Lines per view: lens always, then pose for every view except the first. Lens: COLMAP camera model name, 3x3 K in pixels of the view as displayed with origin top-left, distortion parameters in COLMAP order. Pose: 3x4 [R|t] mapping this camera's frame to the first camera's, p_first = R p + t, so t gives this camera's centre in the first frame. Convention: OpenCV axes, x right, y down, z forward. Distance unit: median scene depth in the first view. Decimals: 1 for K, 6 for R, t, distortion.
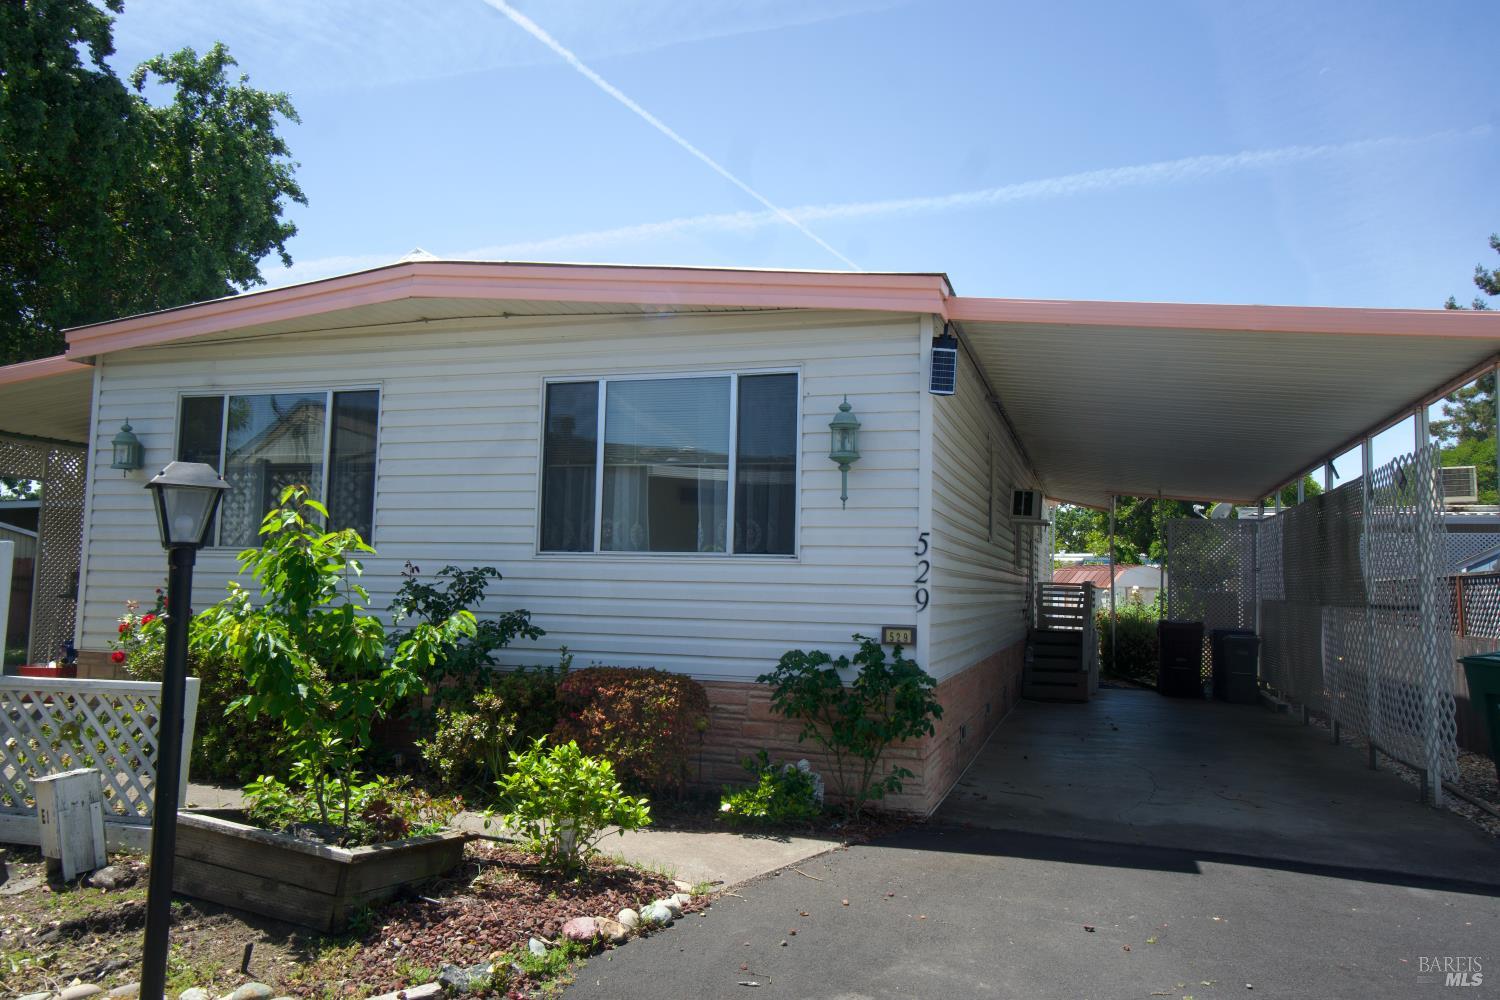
lens RADIAL K [[1127.0, 0, 750.0], [0, 1127.0, 500.0], [0, 0, 1]] dist [0.006334, -0.004328]
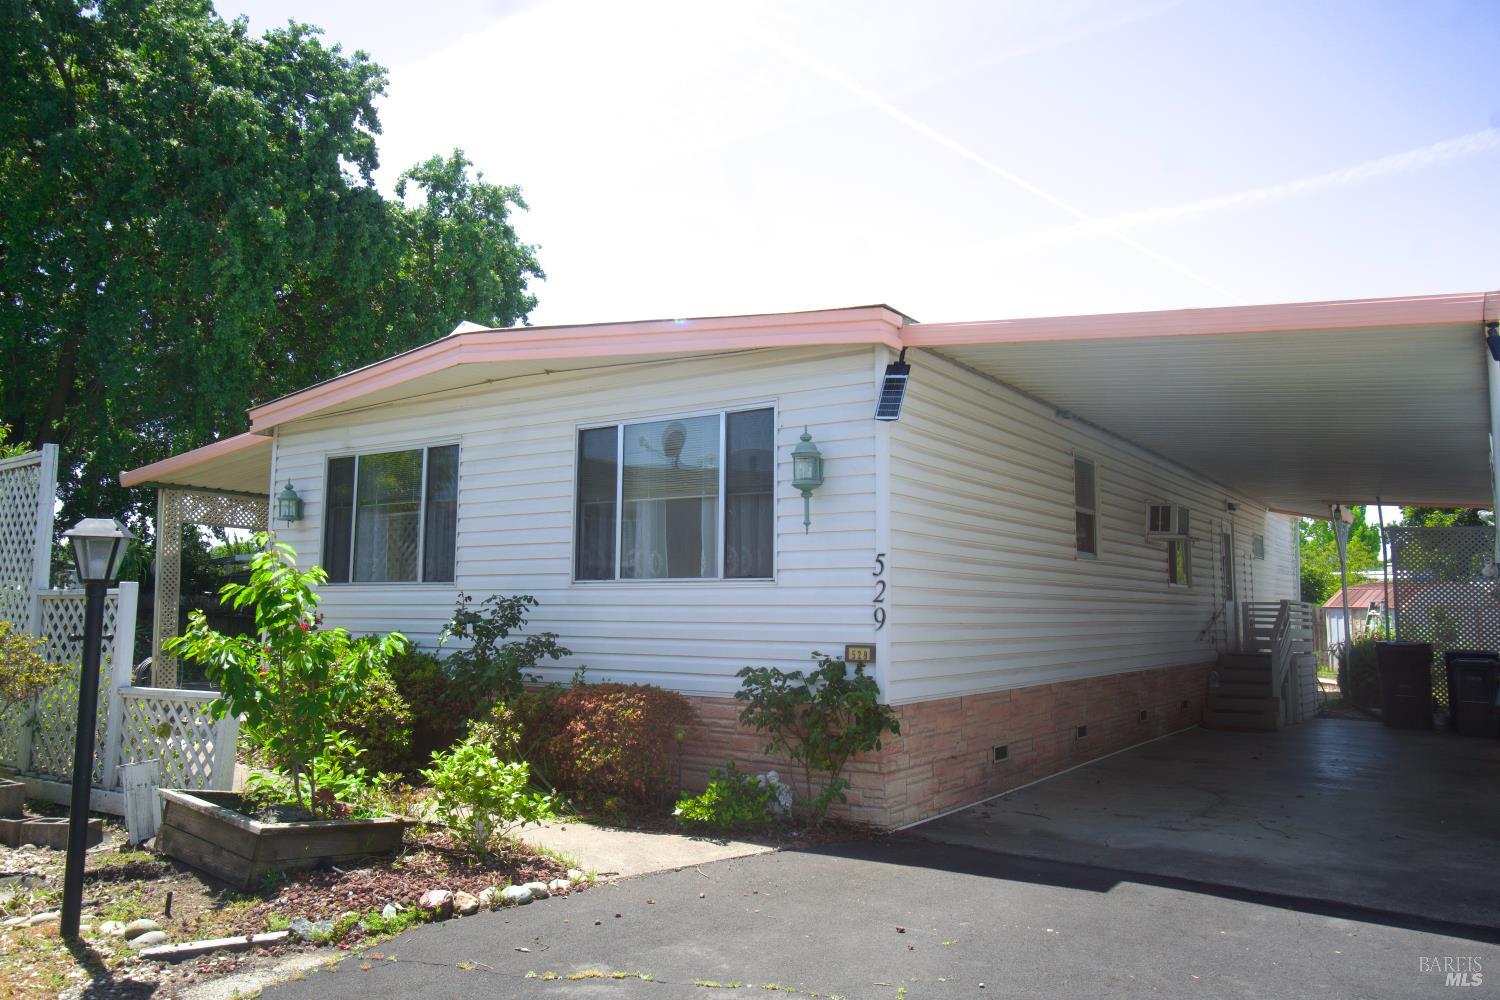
lens RADIAL K [[1118.1, 0, 750.0], [0, 1118.1, 500.0], [0, 0, 1]] dist [-0.003679, -0.001098]
pose [[0.960670, -0.042535, -0.274417, 0.307417], [0.034695, 0.998841, -0.033361, 0.009345], [0.275517, 0.022528, 0.961032, -0.021212]]
